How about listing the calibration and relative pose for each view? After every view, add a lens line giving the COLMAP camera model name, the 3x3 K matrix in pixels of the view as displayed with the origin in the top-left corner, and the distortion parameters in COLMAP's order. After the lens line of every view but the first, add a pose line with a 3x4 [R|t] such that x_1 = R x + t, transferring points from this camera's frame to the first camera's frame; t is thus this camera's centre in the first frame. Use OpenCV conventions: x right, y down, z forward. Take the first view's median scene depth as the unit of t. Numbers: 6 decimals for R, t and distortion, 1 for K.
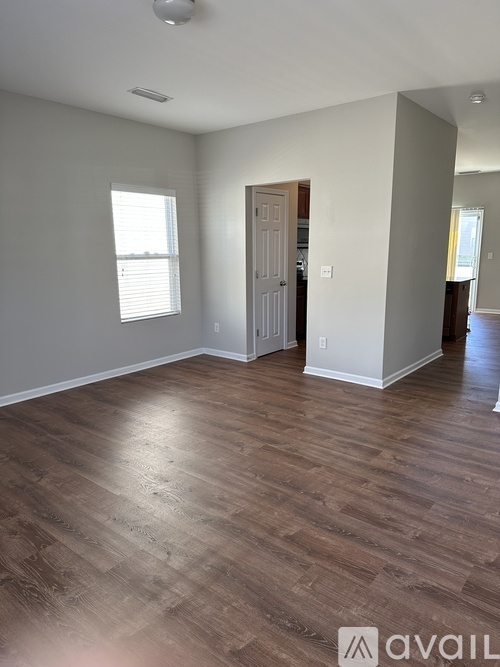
lens RADIAL K [[459.5, 0, 250.0], [0, 459.5, 333.5], [0, 0, 1]] dist [0.053369, -0.086487]
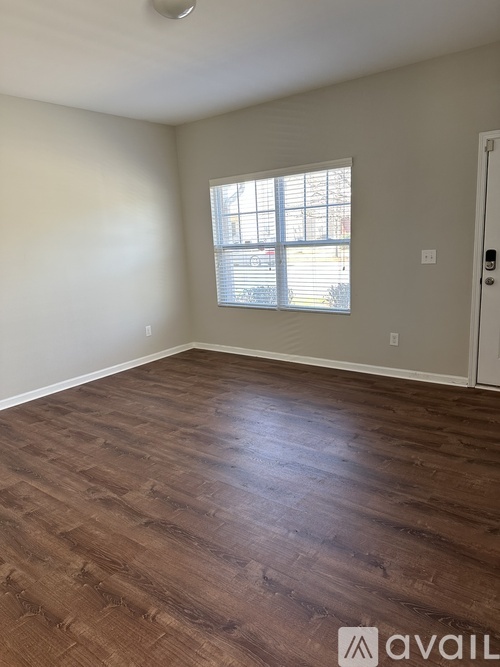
lens RADIAL K [[459.5, 0, 250.0], [0, 459.5, 333.5], [0, 0, 1]] dist [0.053369, -0.086487]
pose [[-0.997496, 0.070005, -0.010042, -0.230764], [0.060267, 0.915726, 0.397258, -0.368026], [0.037006, 0.395658, -0.917652, 1.890716]]
